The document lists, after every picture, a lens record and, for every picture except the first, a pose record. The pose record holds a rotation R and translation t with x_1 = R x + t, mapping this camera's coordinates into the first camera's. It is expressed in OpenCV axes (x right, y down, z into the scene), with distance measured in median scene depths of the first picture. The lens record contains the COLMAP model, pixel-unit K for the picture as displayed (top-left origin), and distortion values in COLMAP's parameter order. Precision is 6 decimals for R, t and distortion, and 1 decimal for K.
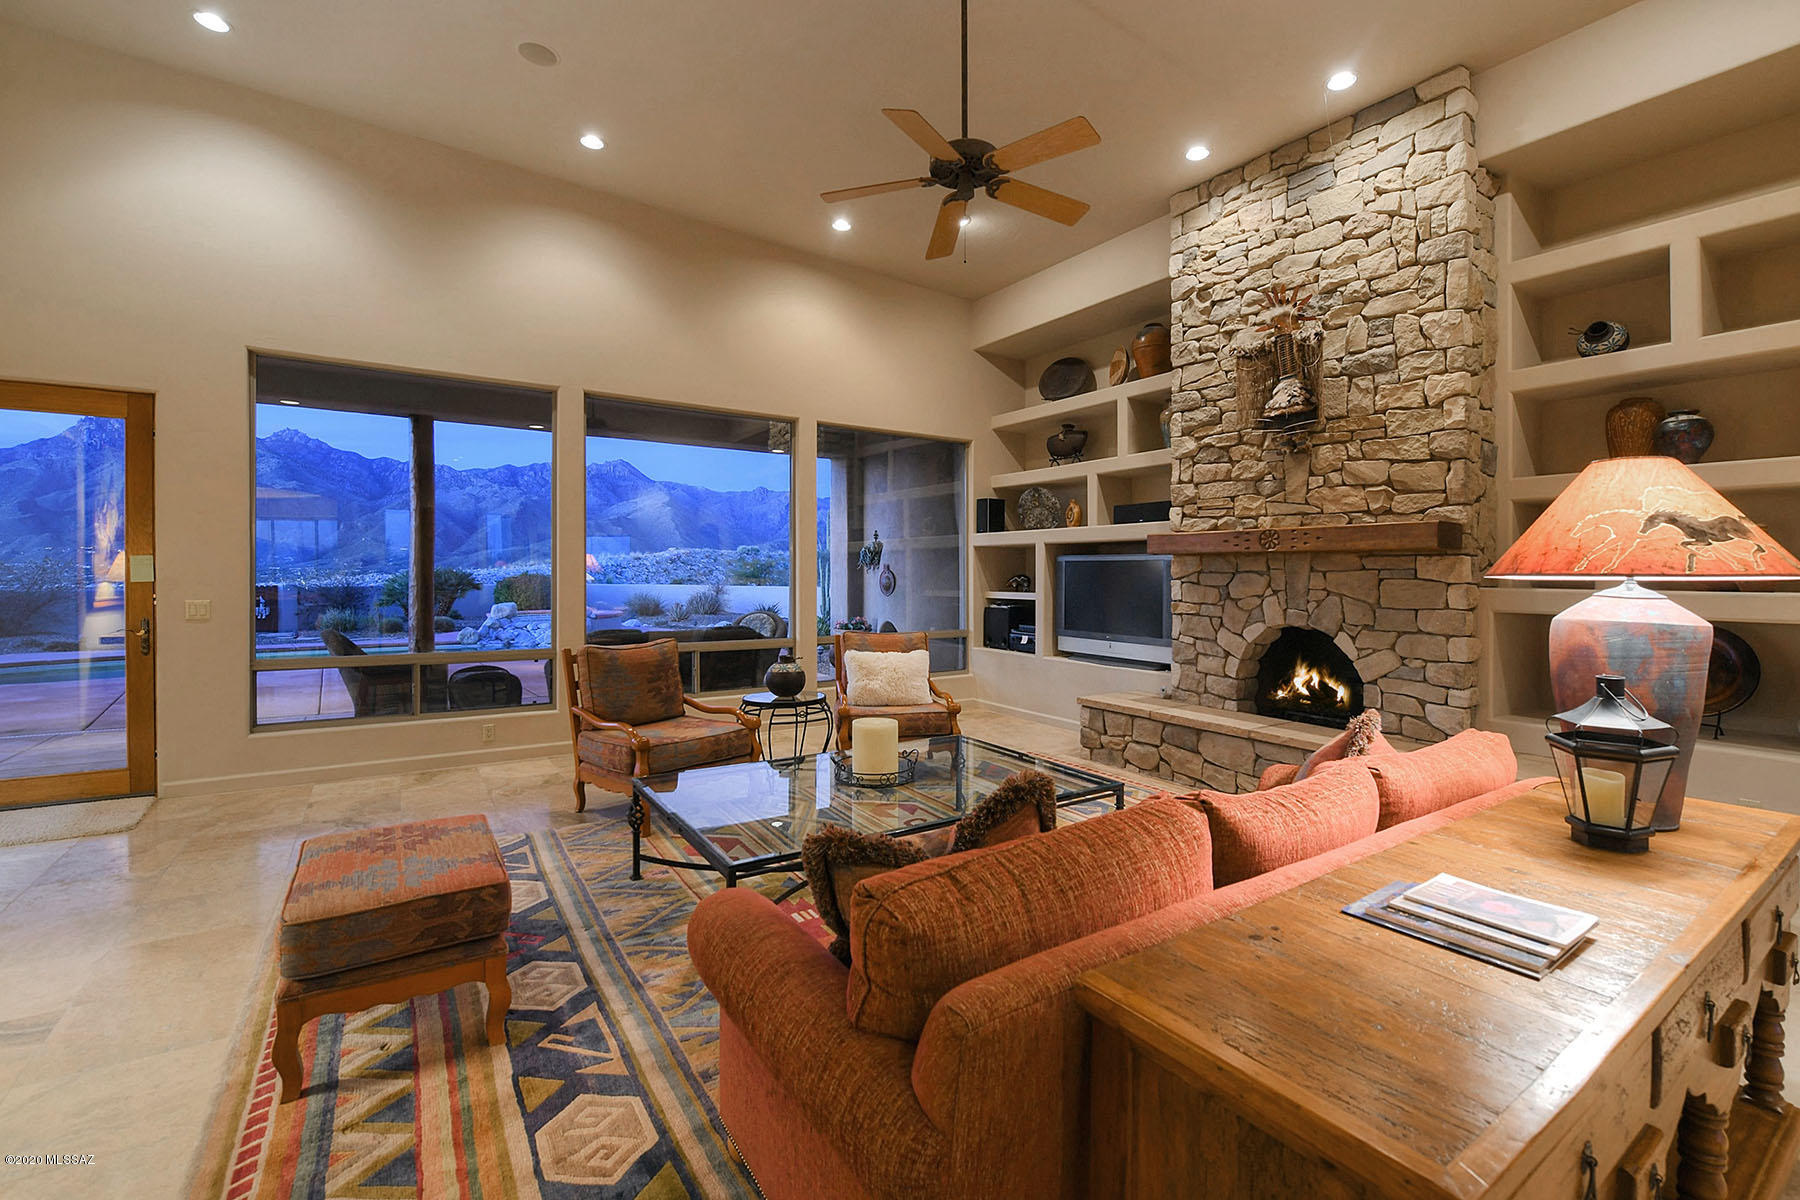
lens RADIAL K [[773.6, 0, 905.2], [0, 773.6, 587.4], [0, 0, 1]] dist [-0.001310, -0.000184]
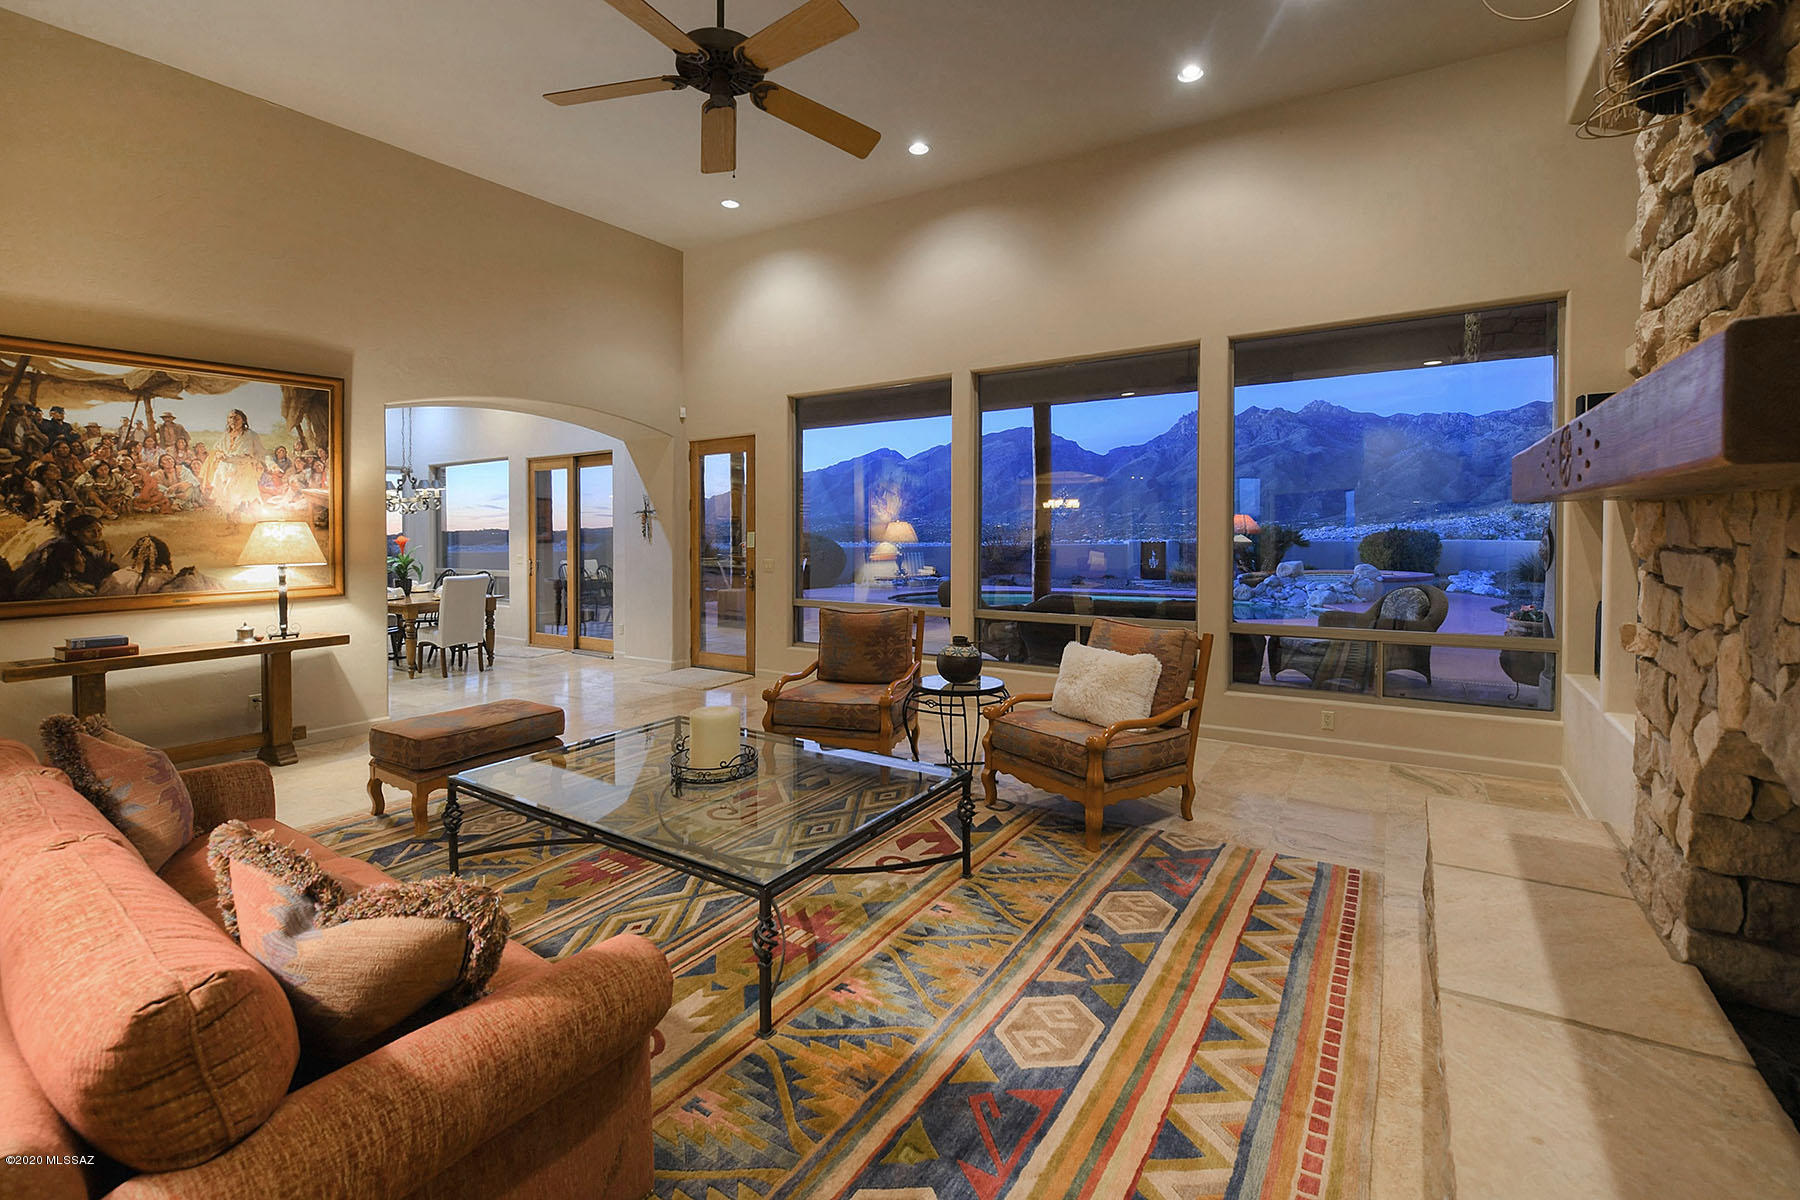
lens RADIAL K [[775.0, 0, 918.2], [0, 775.0, 554.3], [0, 0, 1]] dist [-0.002647, 0.000120]
pose [[0.403039, 0.020278, -0.914958, 0.398070], [-0.004146, 0.999785, 0.020332, -0.015566], [0.915174, -0.004401, 0.403036, 0.366907]]
